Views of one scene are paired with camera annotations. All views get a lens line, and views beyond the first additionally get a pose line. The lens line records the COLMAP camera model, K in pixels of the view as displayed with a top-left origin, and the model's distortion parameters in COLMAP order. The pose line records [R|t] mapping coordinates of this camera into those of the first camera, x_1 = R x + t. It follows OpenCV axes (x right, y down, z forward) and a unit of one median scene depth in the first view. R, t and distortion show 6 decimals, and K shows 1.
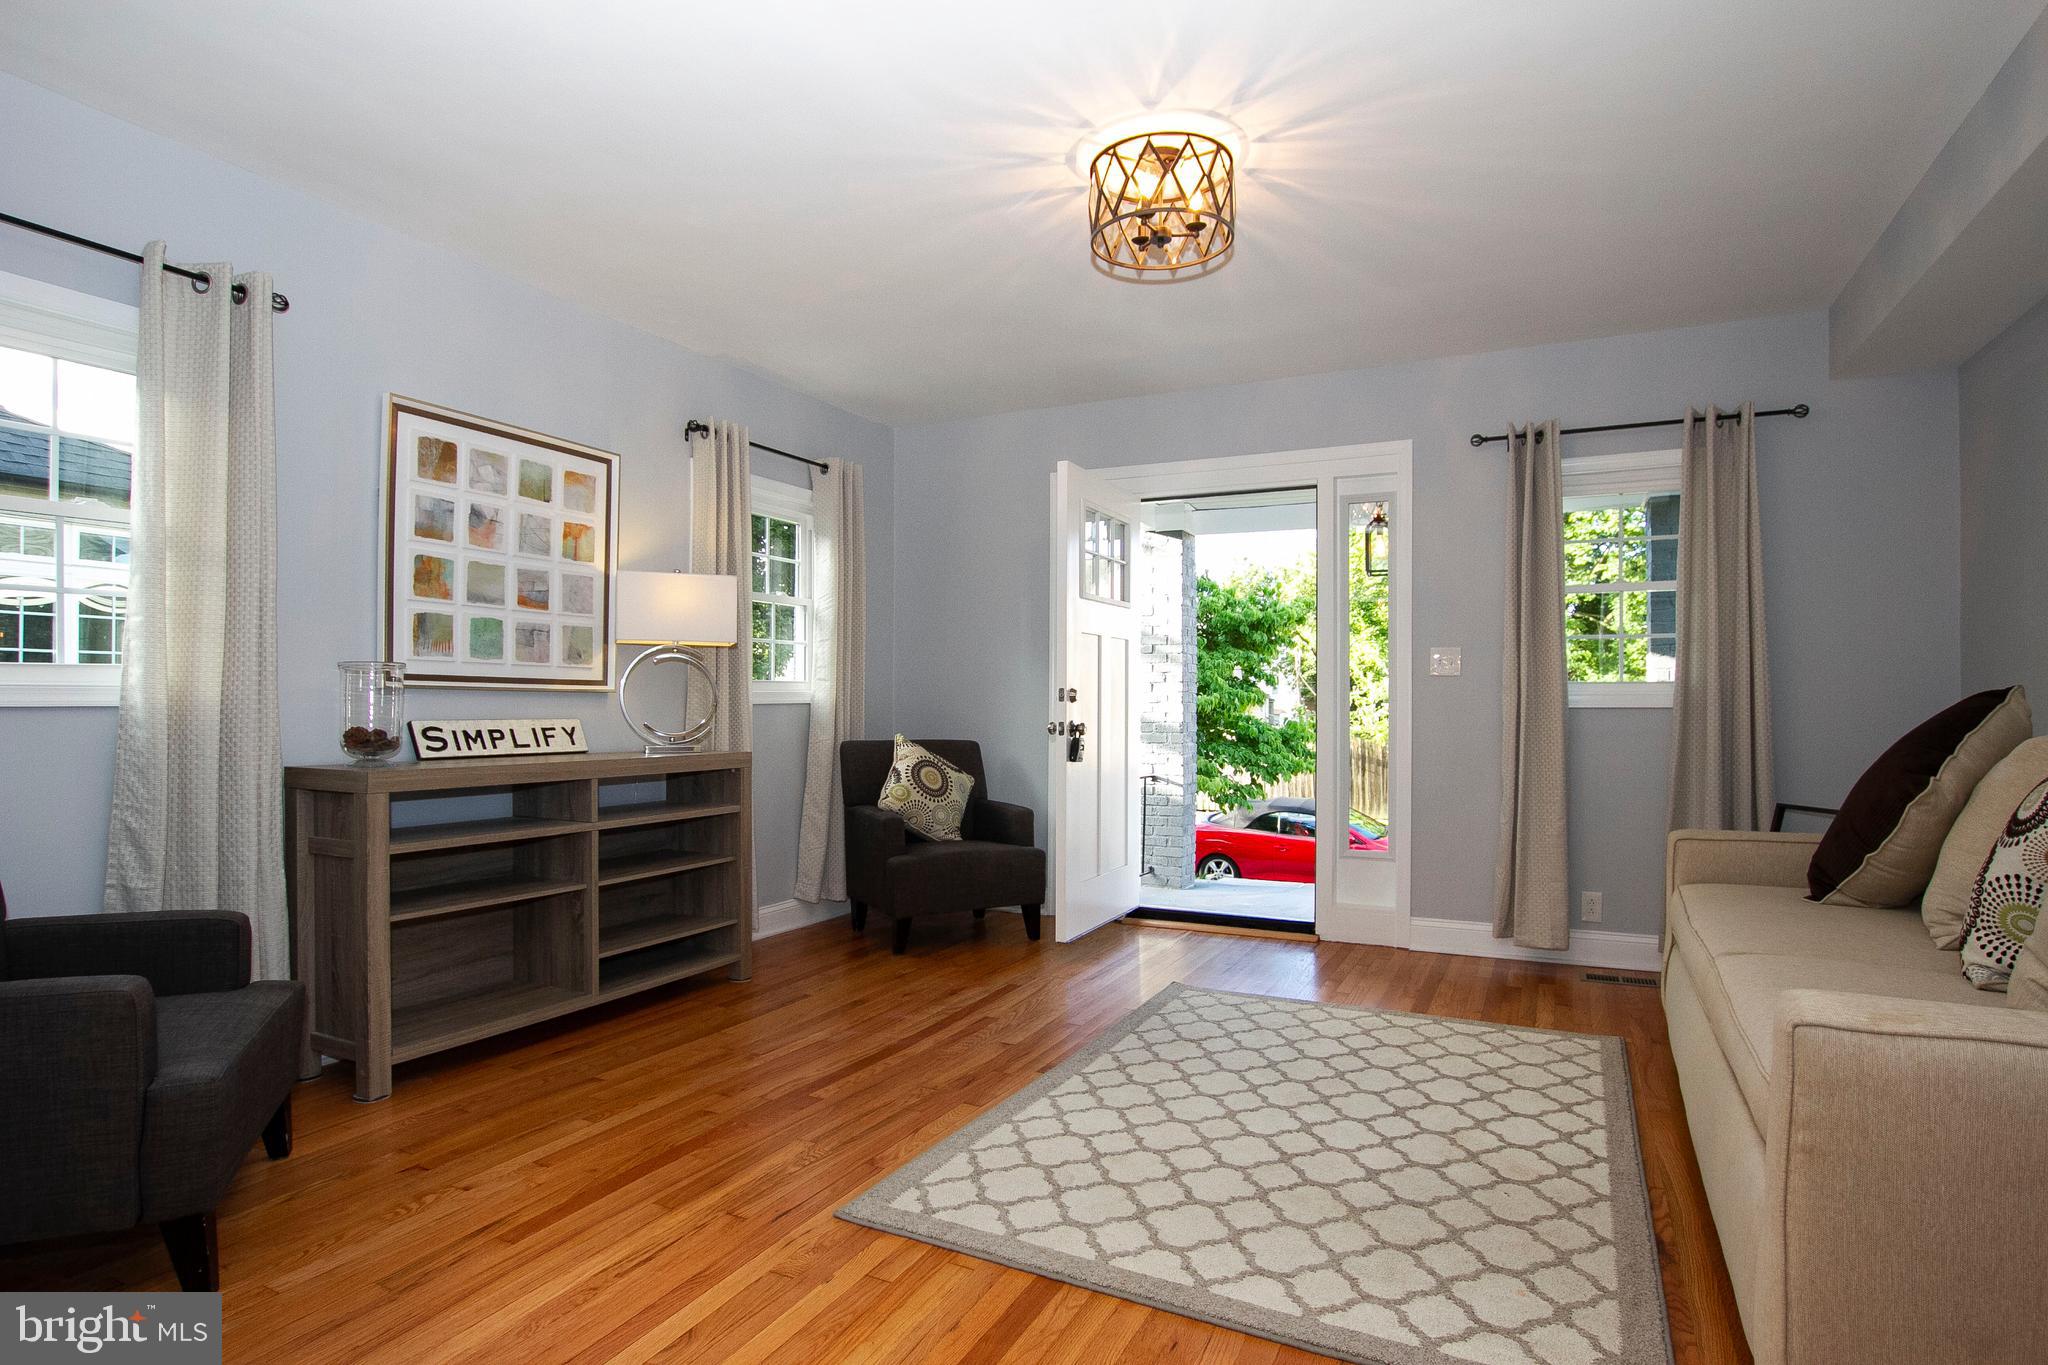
lens RADIAL K [[1077.3, 0, 1014.8], [0, 1077.3, 693.7], [0, 0, 1]] dist [-0.021694, -0.000739]
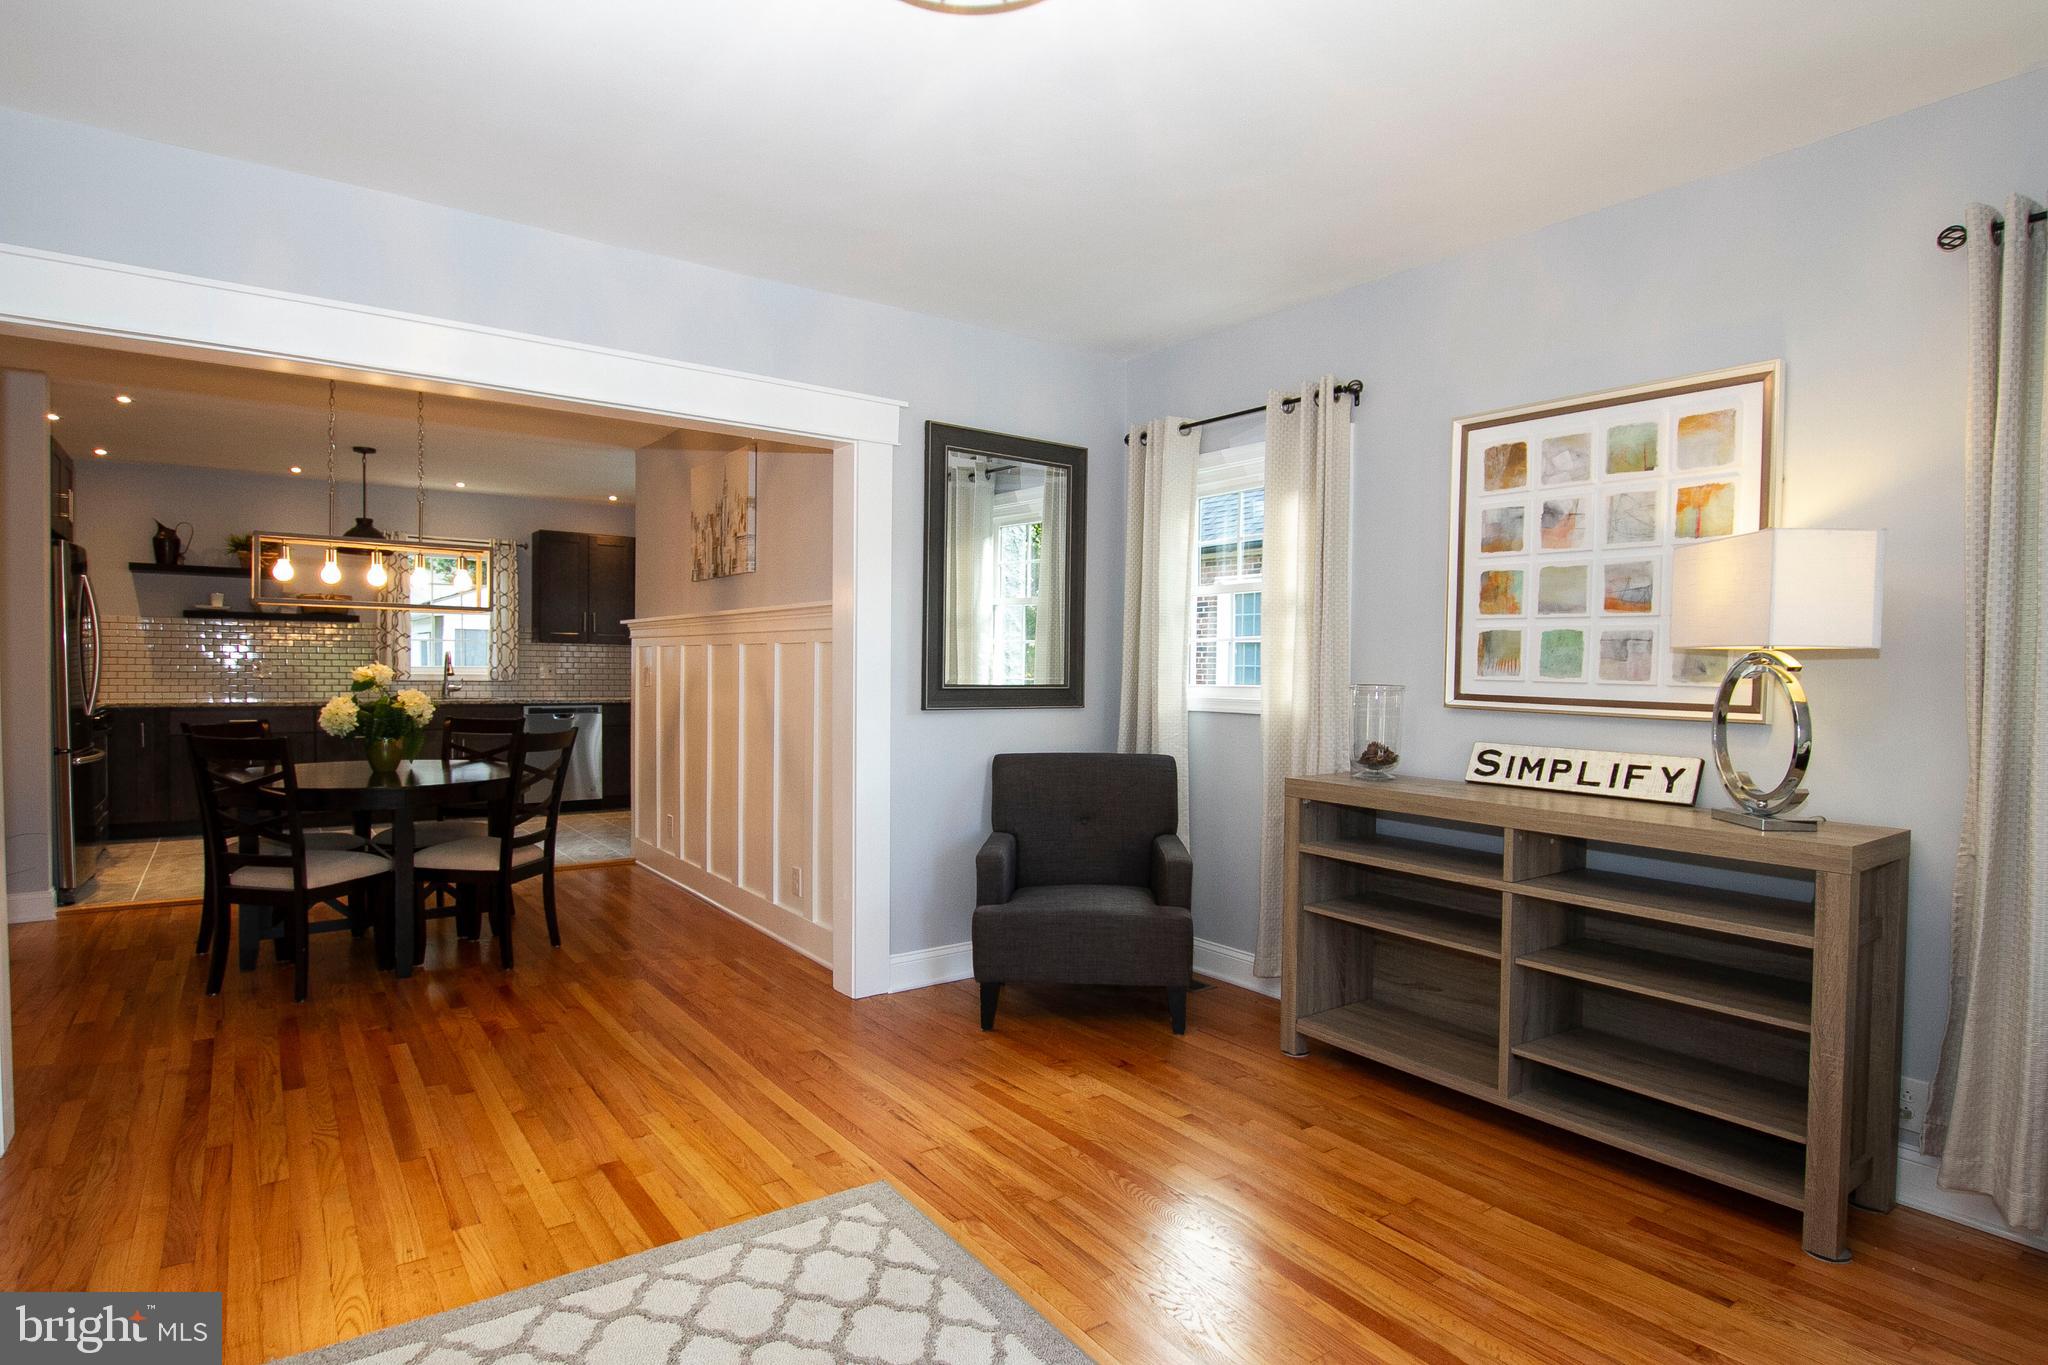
lens RADIAL K [[1077.3, 0, 1022.1], [0, 1077.3, 697.8], [0, 0, 1]] dist [-0.021694, -0.000739]
pose [[-0.454152, 0.020493, -0.890688, 0.494437], [-0.006447, 0.999634, 0.026287, -0.037675], [0.890901, 0.017681, -0.453854, 1.053128]]
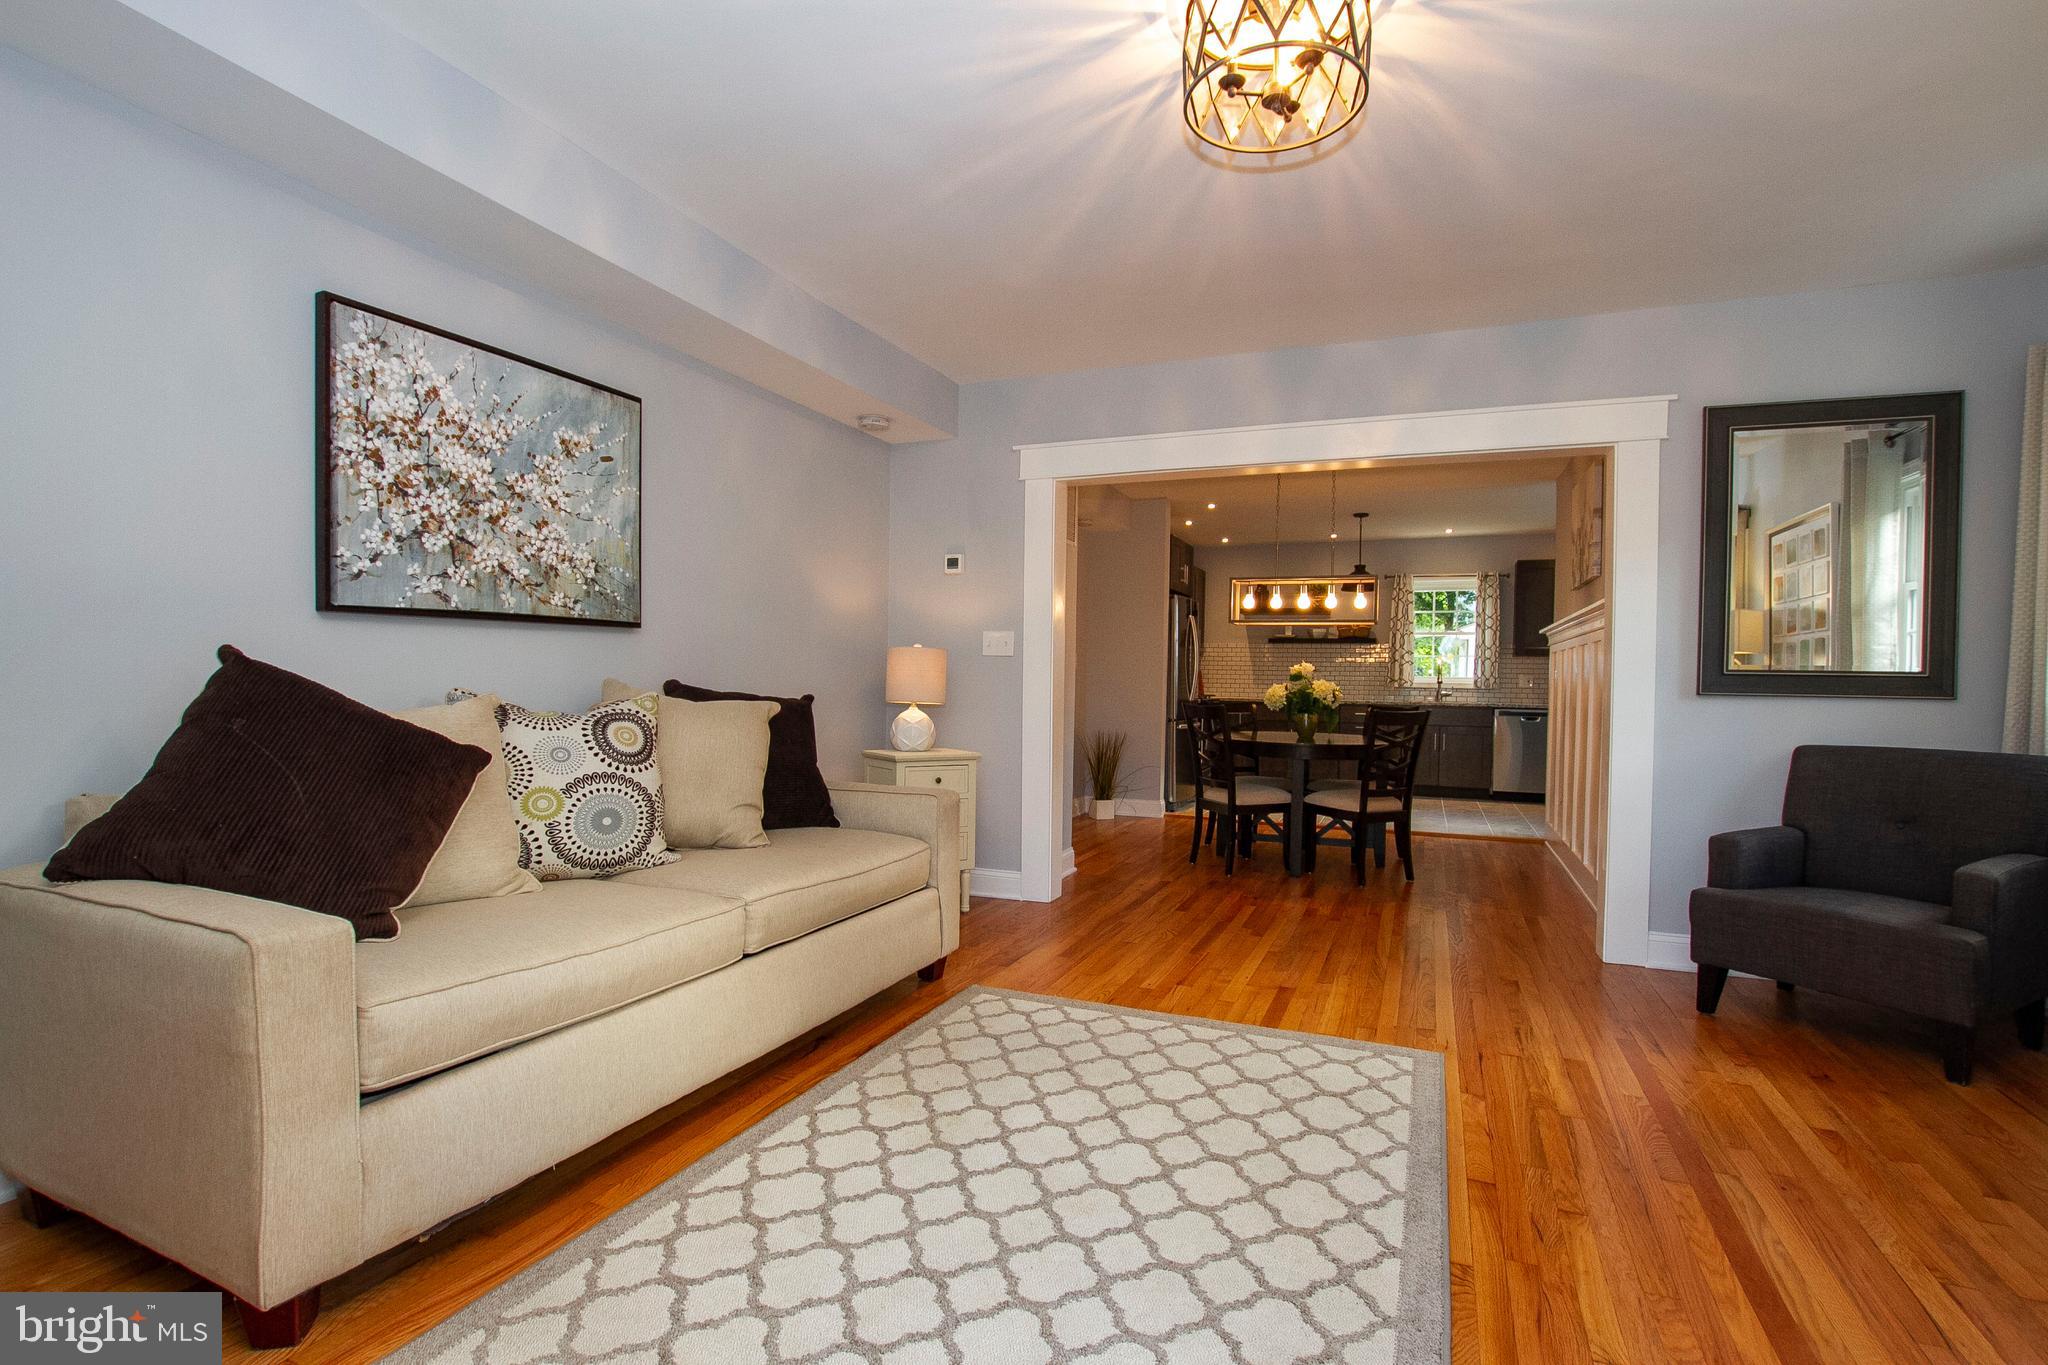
lens RADIAL K [[953.1, 0, 1022.2], [0, 953.1, 686.6], [0, 0, 1]] dist [-0.031644, 0.004213]
pose [[-0.997270, -0.016760, -0.071914, 0.302863], [-0.016836, 0.999858, 0.000460, 0.011284], [0.071896, 0.001669, -0.997411, 1.400355]]
